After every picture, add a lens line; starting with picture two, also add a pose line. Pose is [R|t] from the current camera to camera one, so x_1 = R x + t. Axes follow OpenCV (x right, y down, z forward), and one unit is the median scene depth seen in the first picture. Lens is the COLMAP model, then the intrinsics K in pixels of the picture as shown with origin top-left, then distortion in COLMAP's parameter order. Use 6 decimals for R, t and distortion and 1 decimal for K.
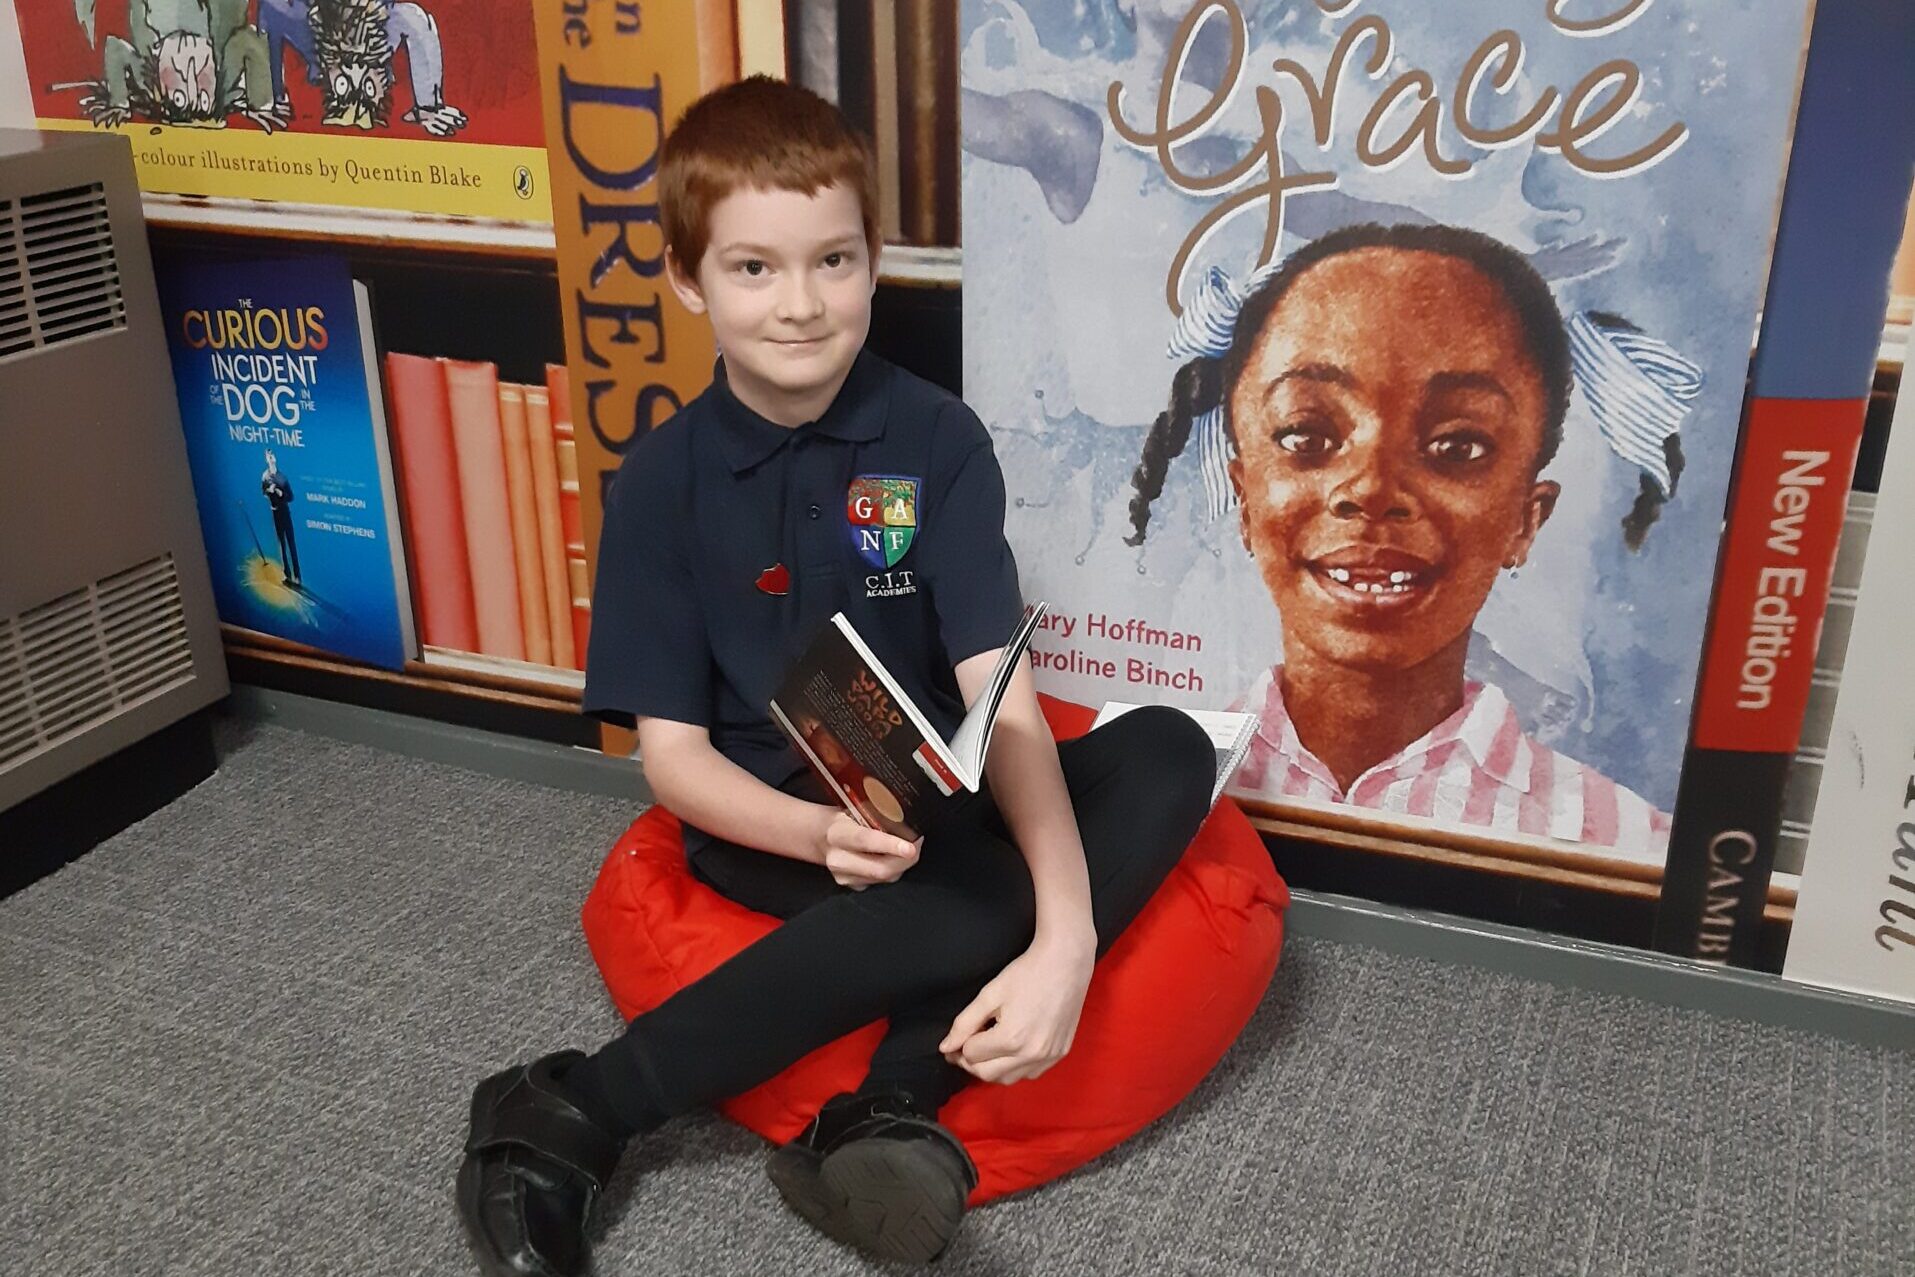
lens RADIAL K [[1938.9, 0, 961.4], [0, 1938.9, 748.4], [0, 0, 1]] dist [0.004615, 0.000000]
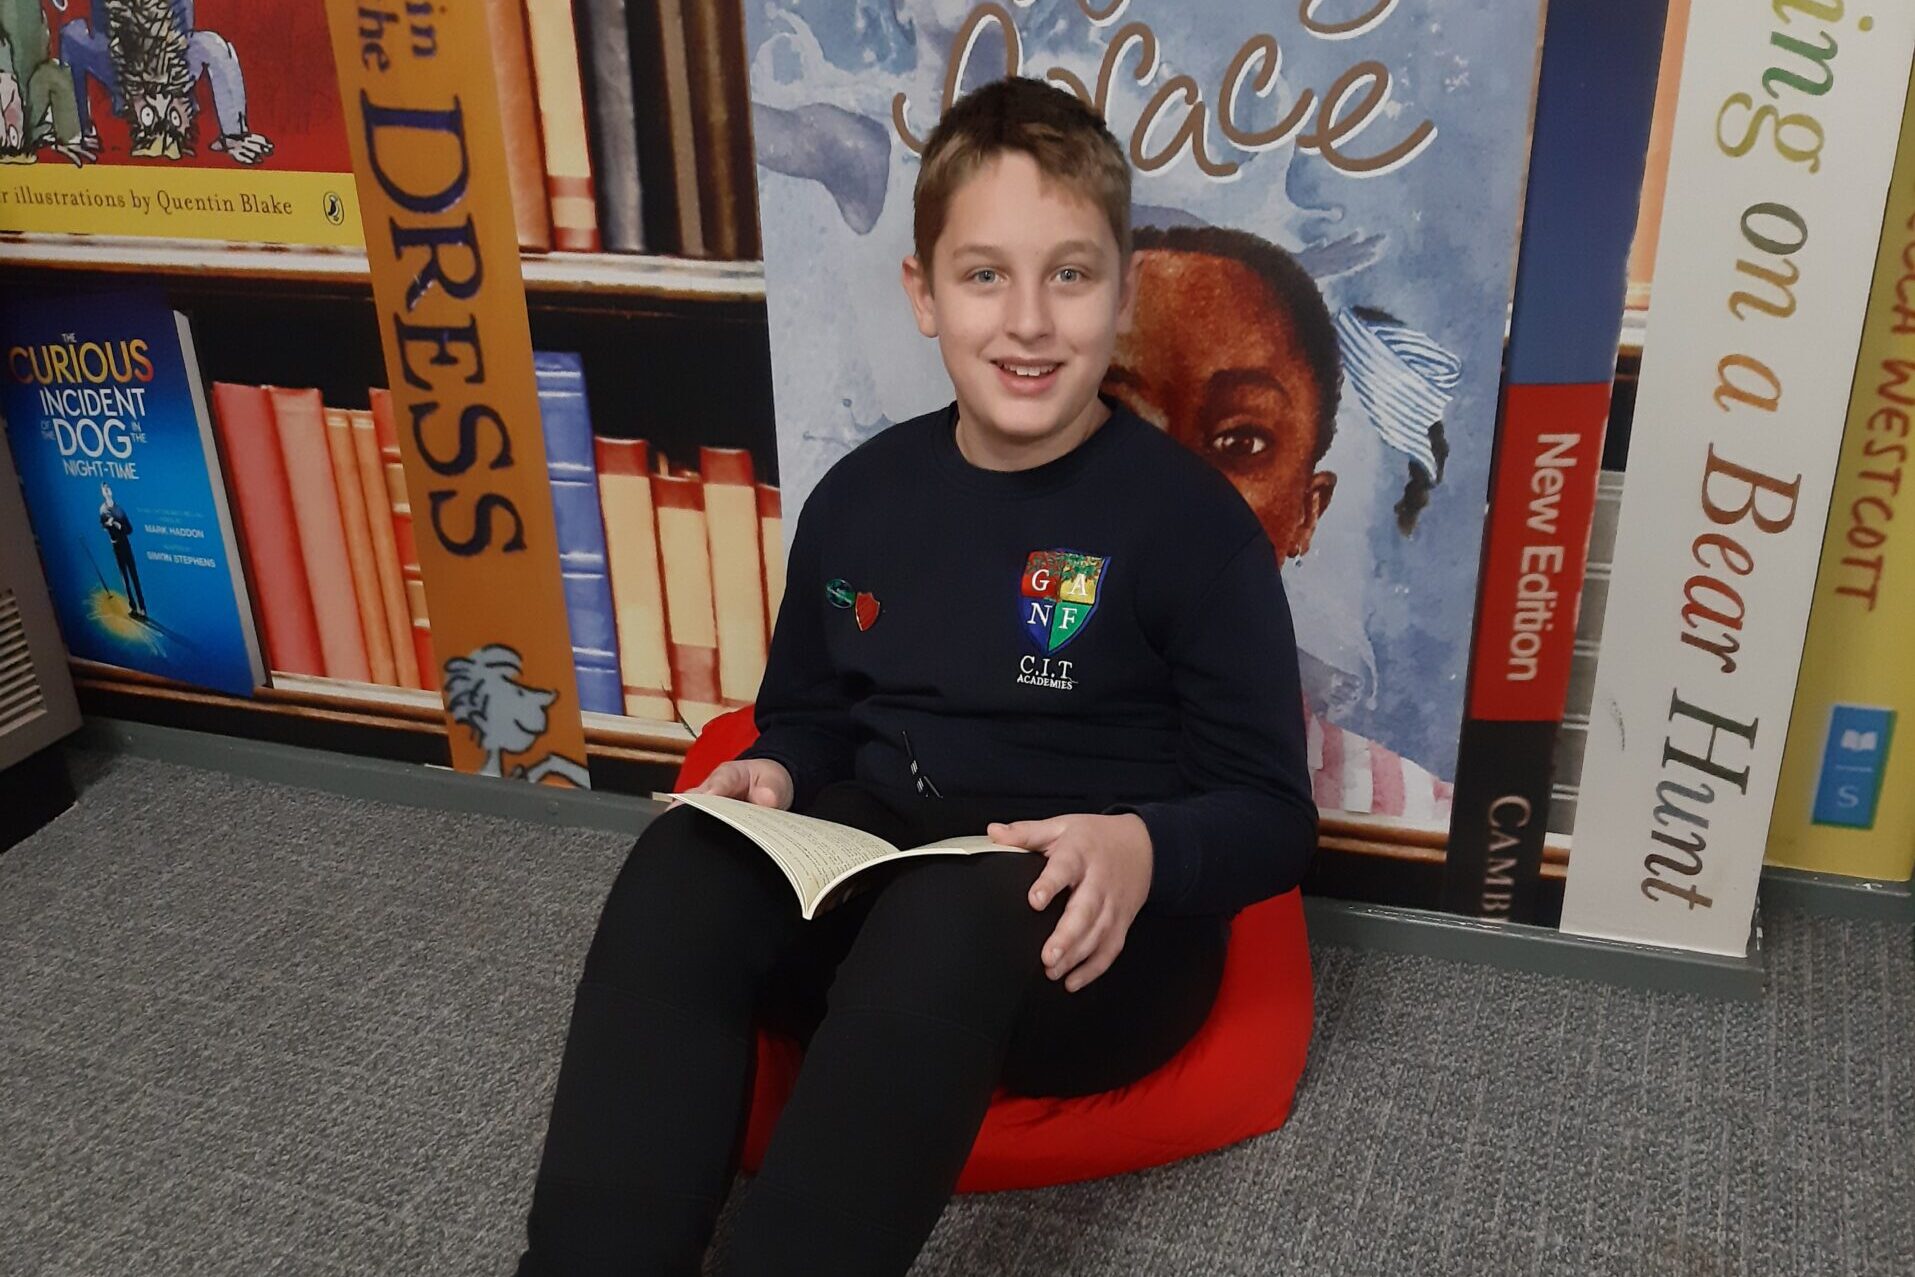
lens RADIAL K [[1938.9, 0, 957.2], [0, 1938.9, 894.0], [0, 0, 1]] dist [0.004615, 0.000000]
pose [[0.998277, -0.044001, 0.038832, 0.049926], [0.041151, 0.996602, 0.071350, 0.007372], [-0.041839, -0.069629, 0.996695, -0.055622]]
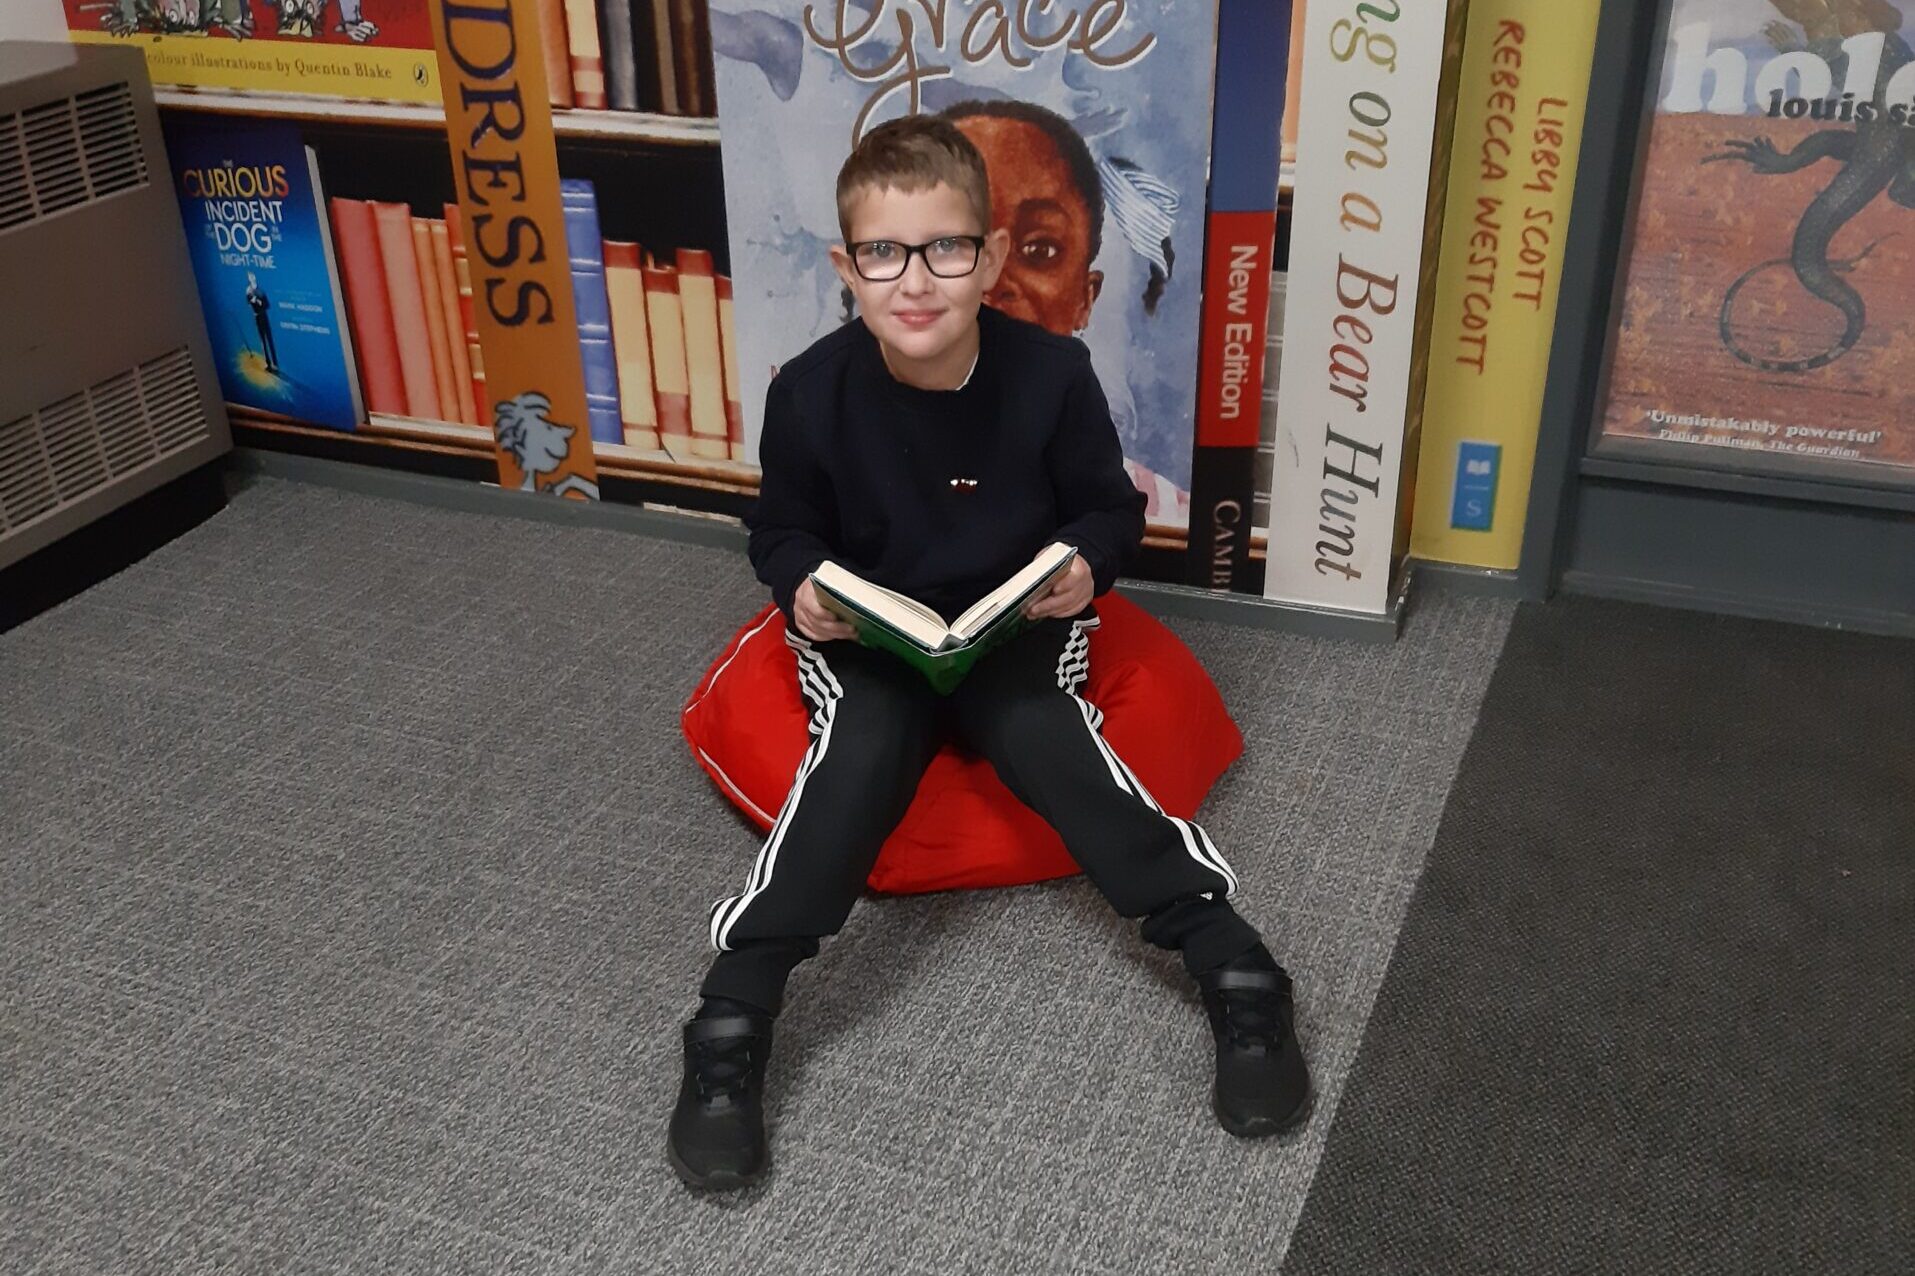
lens RADIAL K [[1938.9, 0, 944.6], [0, 1938.9, 818.0], [0, 0, 1]] dist [0.004615, 0.000000]
pose [[0.999639, -0.023966, 0.012146, 0.147216], [0.022374, 0.992814, 0.117560, 0.106373], [-0.014876, -0.117246, 0.992992, -0.558371]]
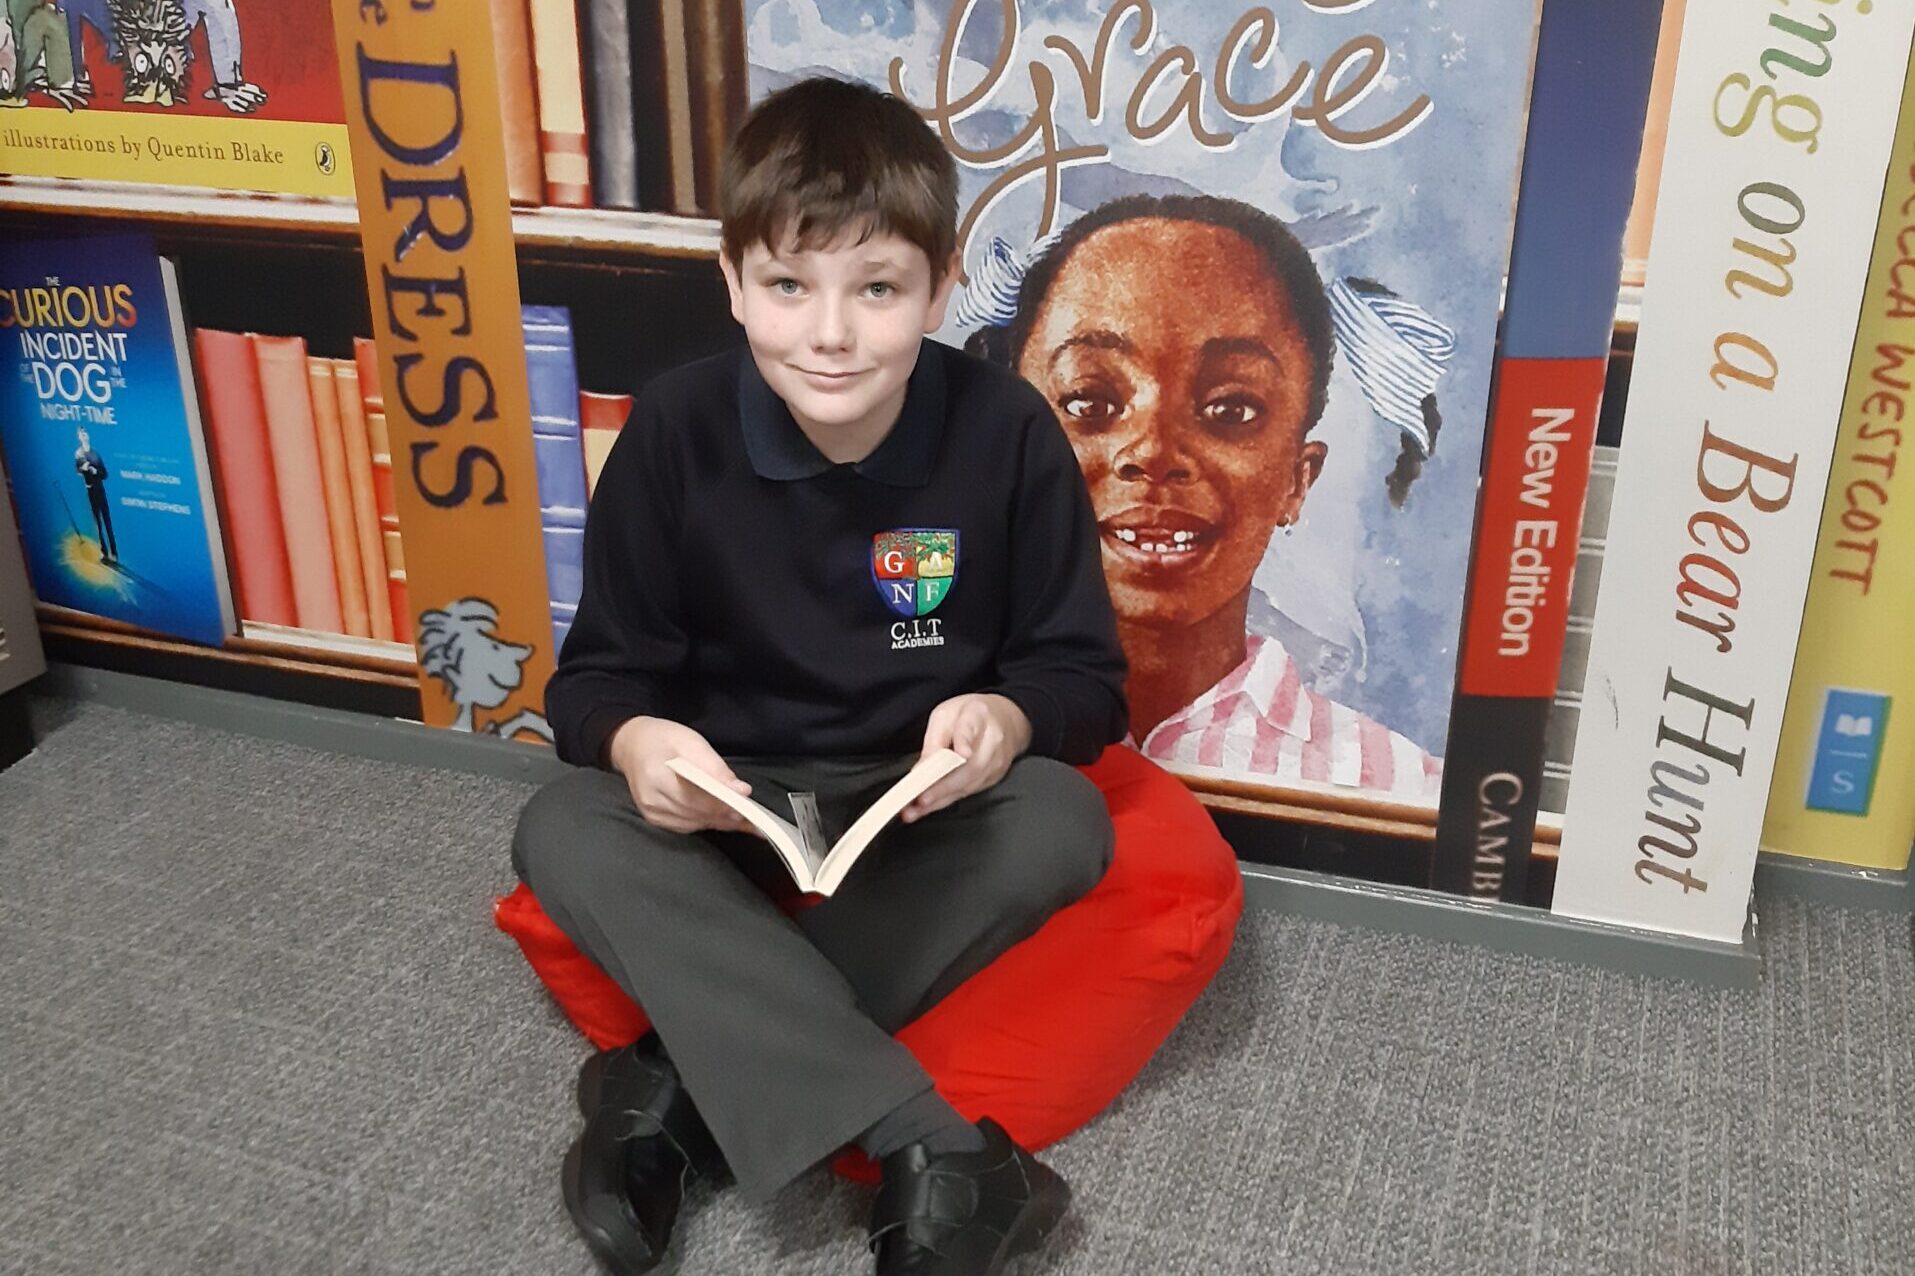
lens RADIAL K [[1938.9, 0, 957.3], [0, 1938.9, 732.4], [0, 0, 1]] dist [0.004615, 0.000000]
pose [[0.998409, -0.018440, 0.053295, 0.048827], [0.018446, 0.999830, 0.000368, 0.014532], [-0.053292, 0.000616, 0.998579, -0.030348]]
